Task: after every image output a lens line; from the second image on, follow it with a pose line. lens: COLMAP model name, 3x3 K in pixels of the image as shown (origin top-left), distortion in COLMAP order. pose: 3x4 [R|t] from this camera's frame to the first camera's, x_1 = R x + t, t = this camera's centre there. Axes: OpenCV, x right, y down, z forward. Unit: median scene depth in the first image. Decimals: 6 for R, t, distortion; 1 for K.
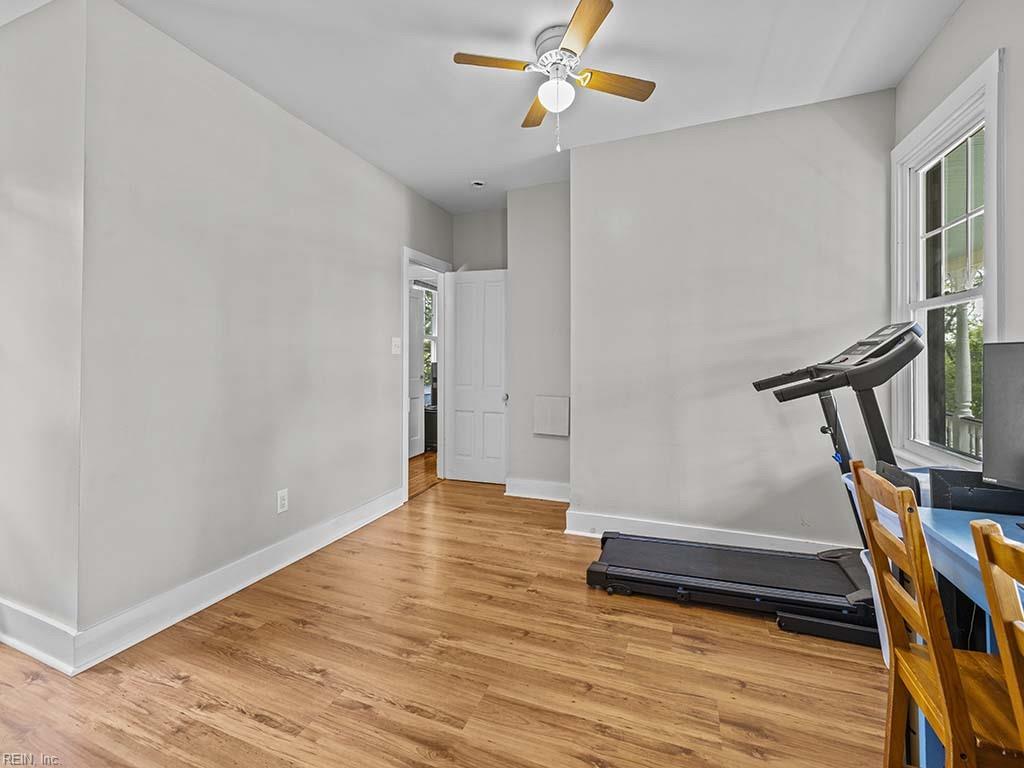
lens RADIAL K [[446.2, 0, 503.5], [0, 446.2, 360.5], [0, 0, 1]] dist [0.002314, 0.000369]
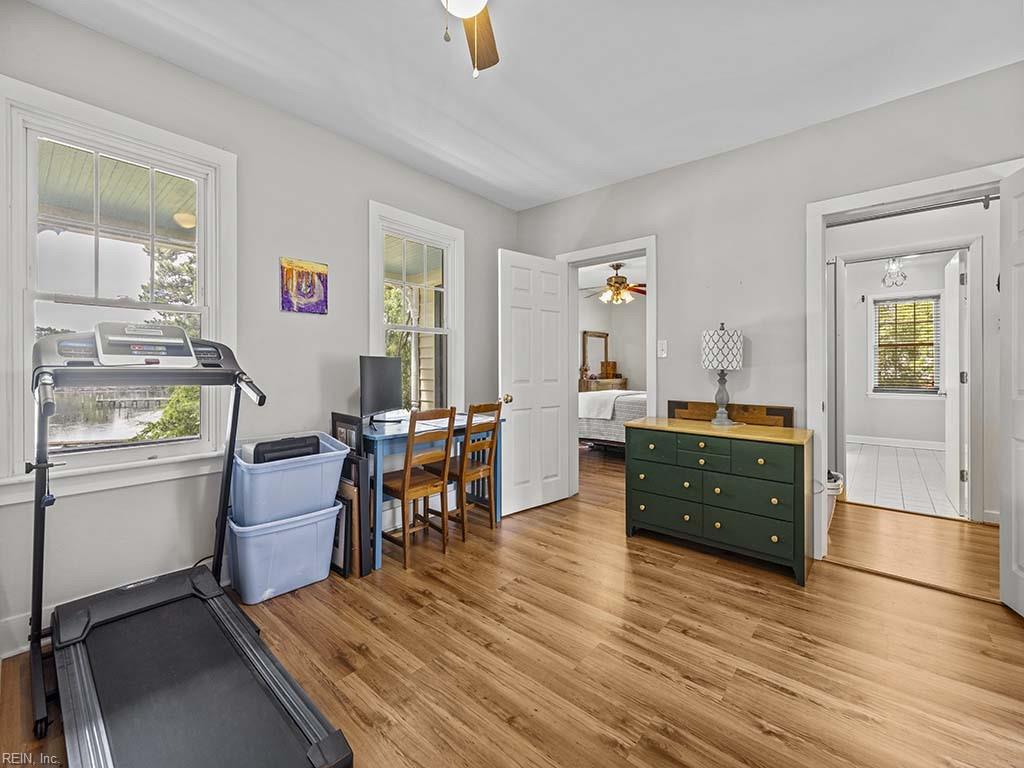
lens RADIAL K [[431.3, 0, 505.1], [0, 431.3, 366.2], [0, 0, 1]] dist [0.000049, 0.000026]
pose [[-0.944318, -0.003324, 0.329017, -0.167016], [-0.002616, 0.999993, 0.002594, 0.003062], [-0.329024, 0.001589, -0.944320, 1.577106]]
